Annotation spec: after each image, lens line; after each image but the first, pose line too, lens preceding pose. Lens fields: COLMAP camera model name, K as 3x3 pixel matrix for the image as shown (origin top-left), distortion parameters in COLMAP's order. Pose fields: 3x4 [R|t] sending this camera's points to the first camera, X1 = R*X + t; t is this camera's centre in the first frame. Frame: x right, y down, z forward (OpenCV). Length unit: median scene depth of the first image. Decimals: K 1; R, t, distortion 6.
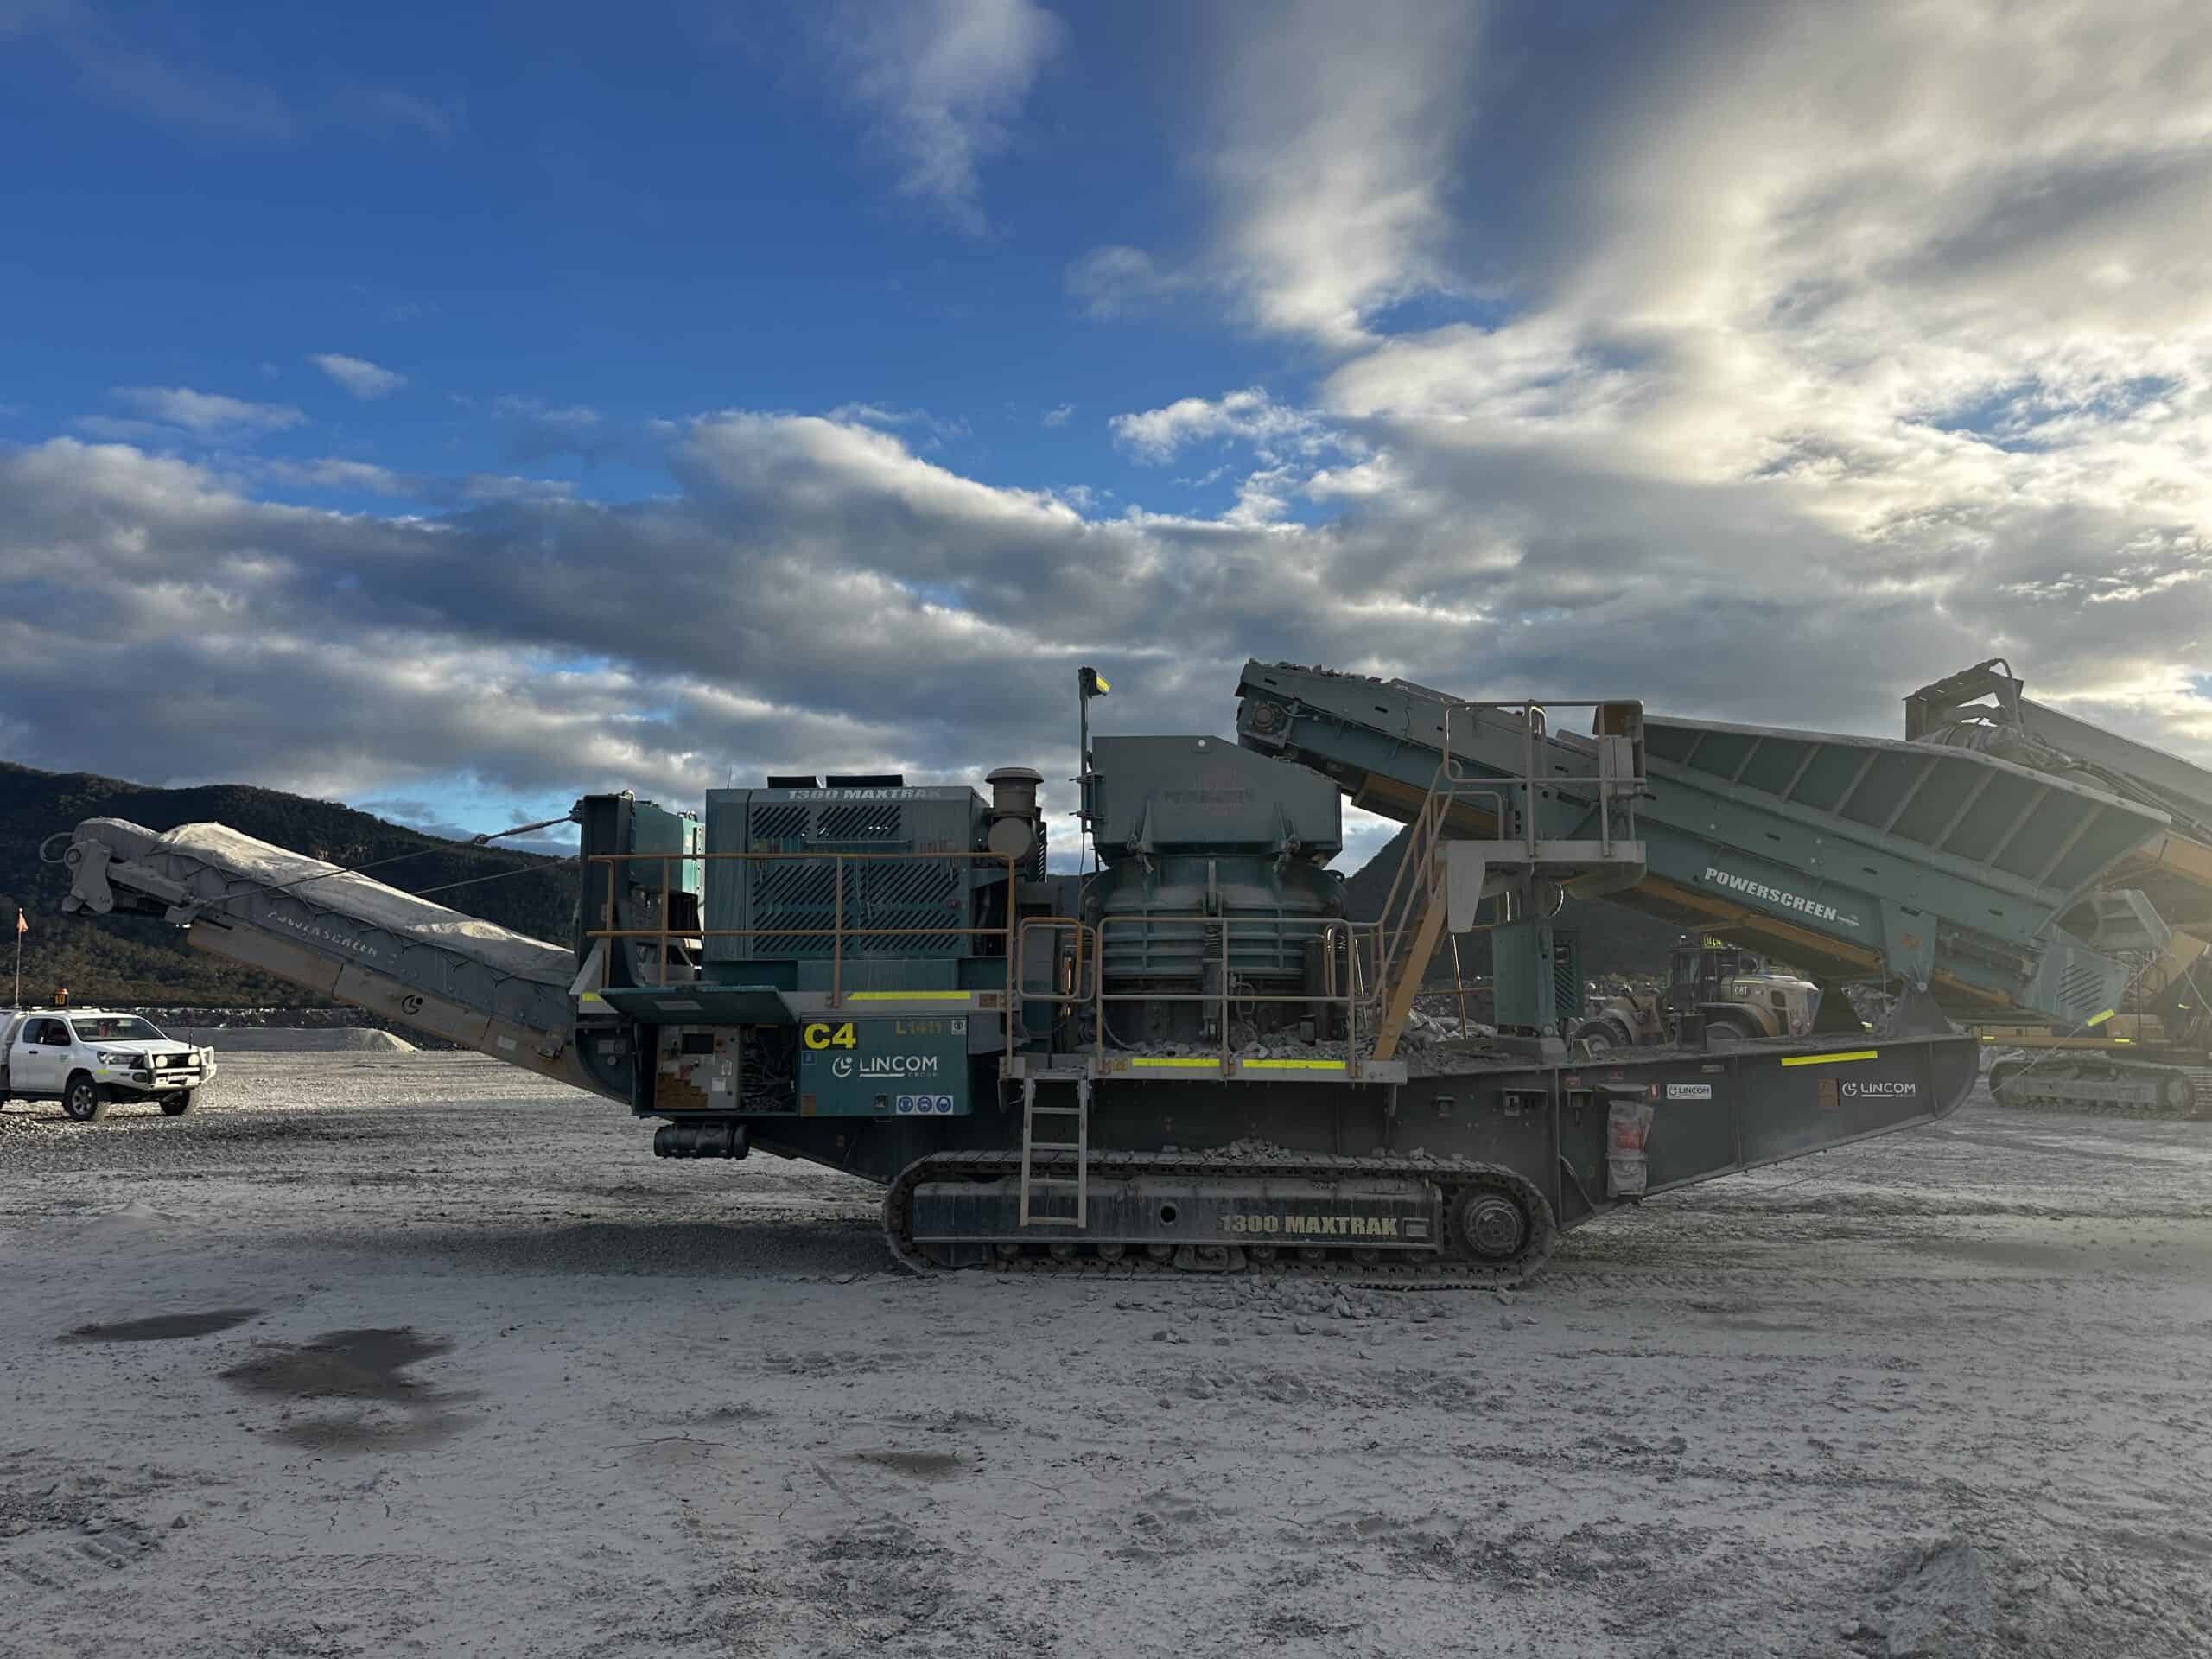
lens RADIAL K [[1528.9, 0, 1032.5], [0, 1528.9, 796.9], [0, 0, 1]] dist [0.207942, -0.356249]
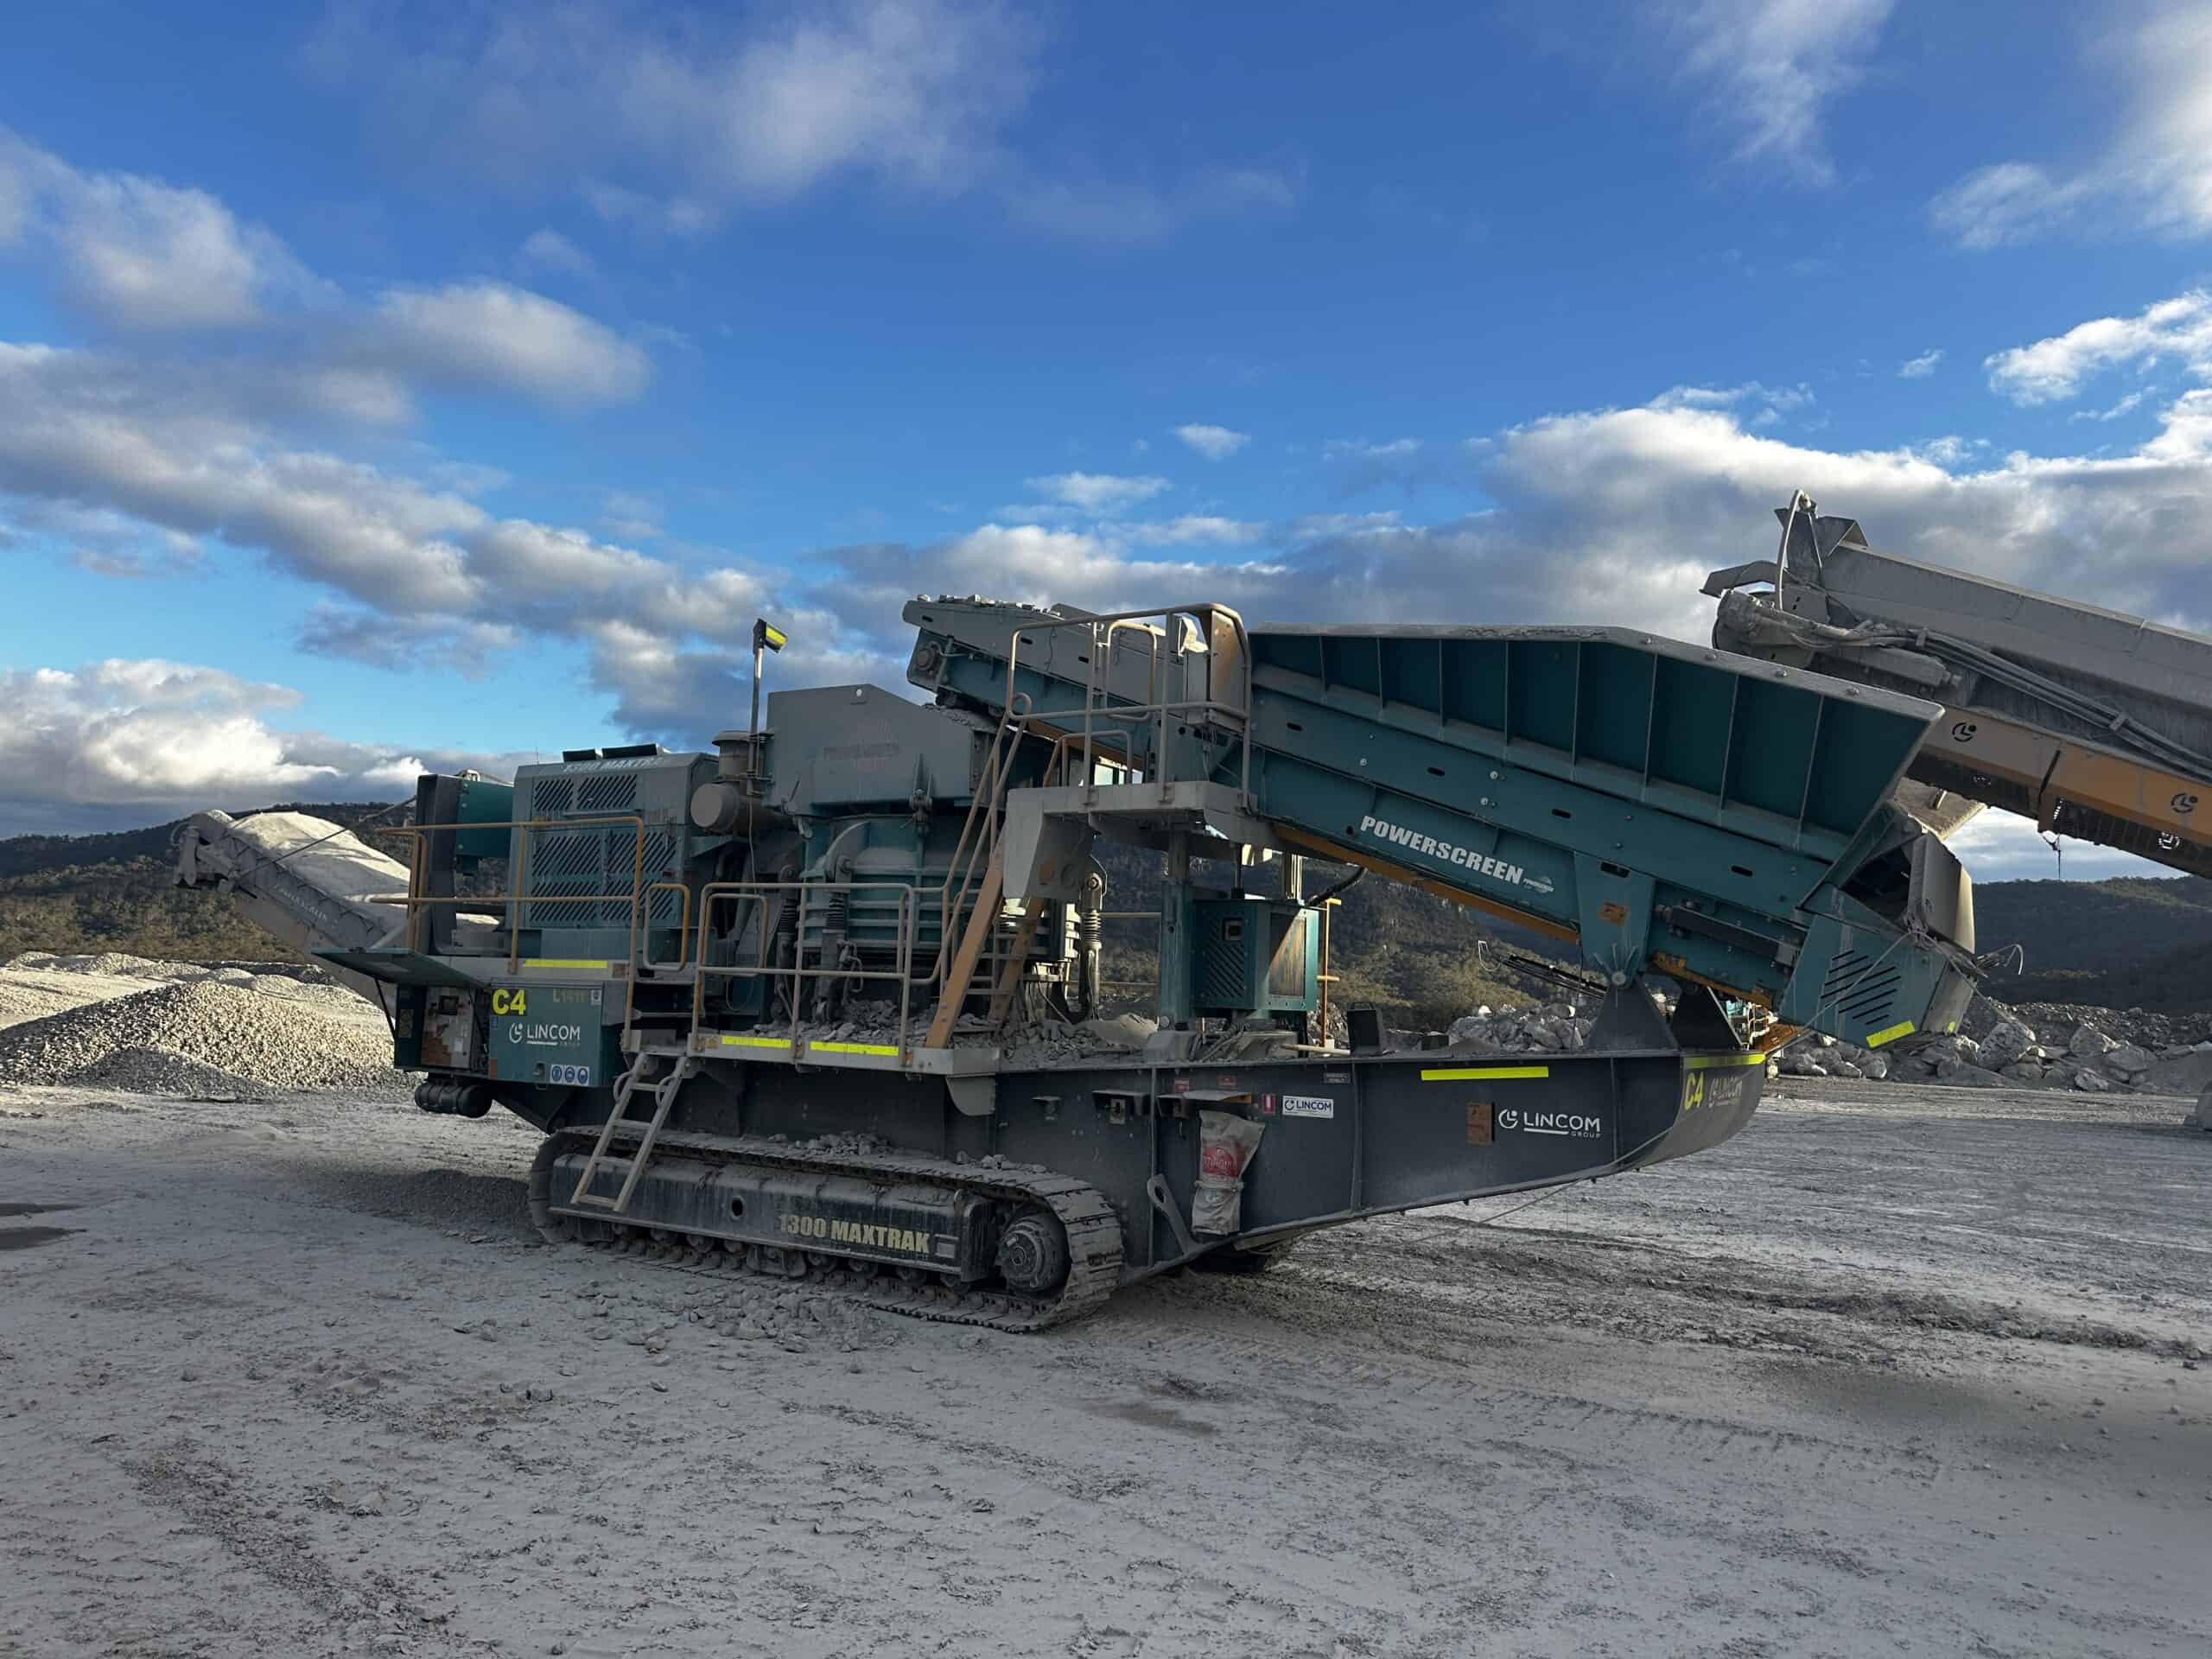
lens RADIAL K [[1529.5, 0, 1107.5], [0, 1529.5, 772.2], [0, 0, 1]] dist [0.109059, -0.154673]
pose [[0.876731, -0.036325, -0.479607, 0.643617], [0.023747, 0.999197, -0.032268, 0.042622], [0.480394, 0.016902, 0.876890, 0.268611]]
